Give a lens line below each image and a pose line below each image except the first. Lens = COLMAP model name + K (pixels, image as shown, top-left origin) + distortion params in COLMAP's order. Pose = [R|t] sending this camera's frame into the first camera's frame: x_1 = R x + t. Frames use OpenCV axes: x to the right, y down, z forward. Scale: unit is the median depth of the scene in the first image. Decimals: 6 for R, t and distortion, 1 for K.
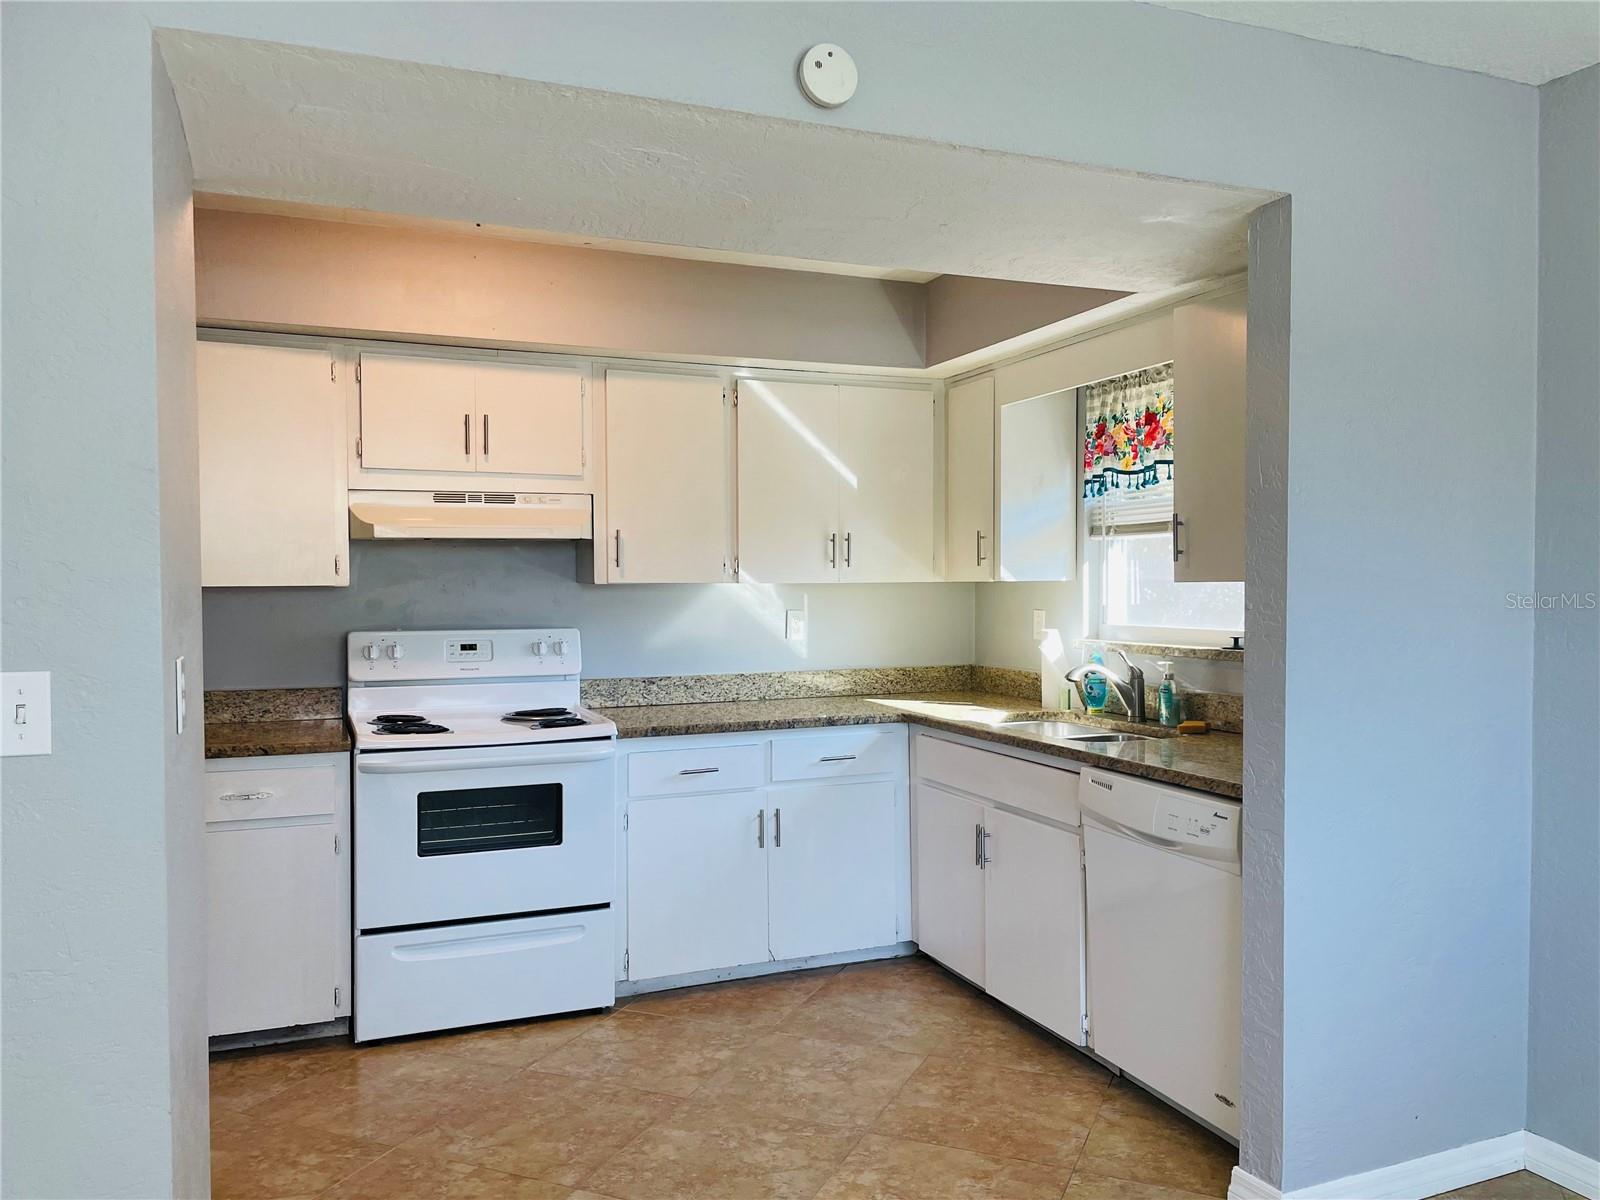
lens RADIAL K [[1215.4, 0, 831.1], [0, 1215.4, 601.5], [0, 0, 1]] dist [0.069976, -0.057669]
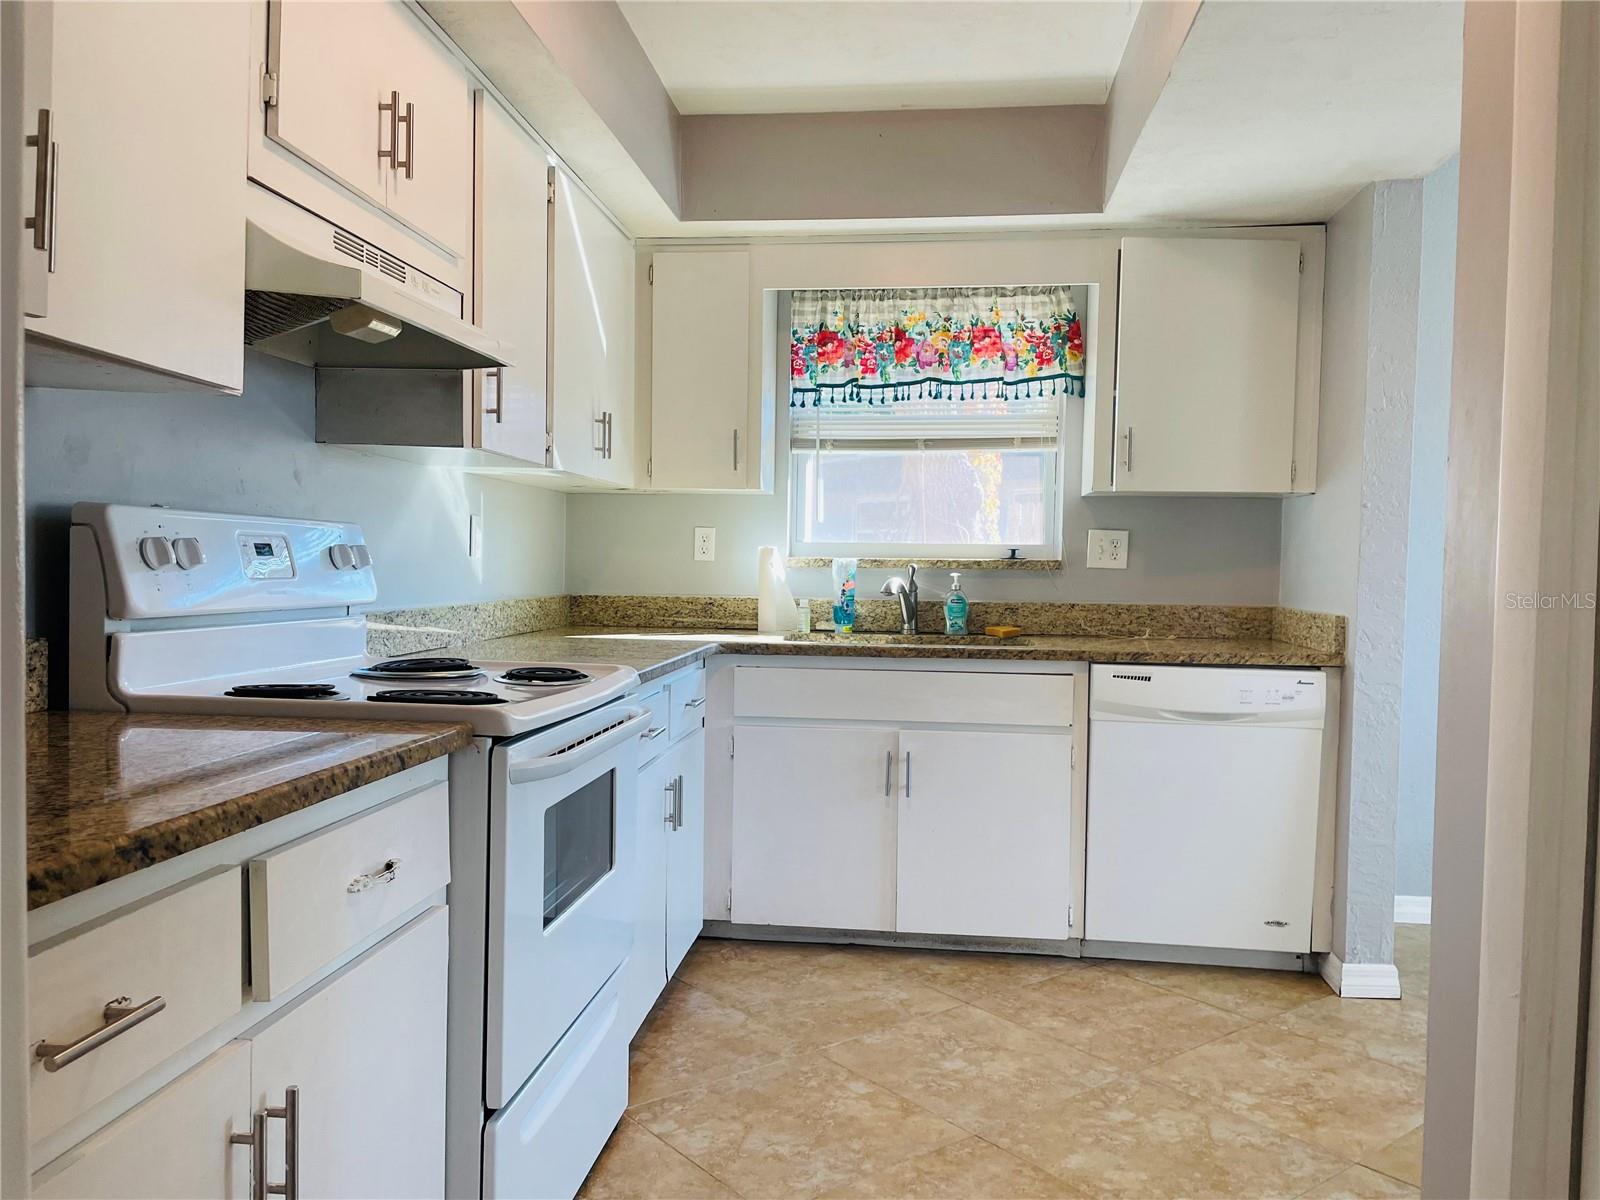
lens RADIAL K [[1215.4, 0, 784.1], [0, 1215.4, 595.9], [0, 0, 1]] dist [0.069976, -0.057669]
pose [[0.487827, -0.011517, 0.872864, -0.719243], [-0.001267, 0.999903, 0.013902, 0.055821], [-0.872939, -0.007888, 0.487765, 0.639373]]
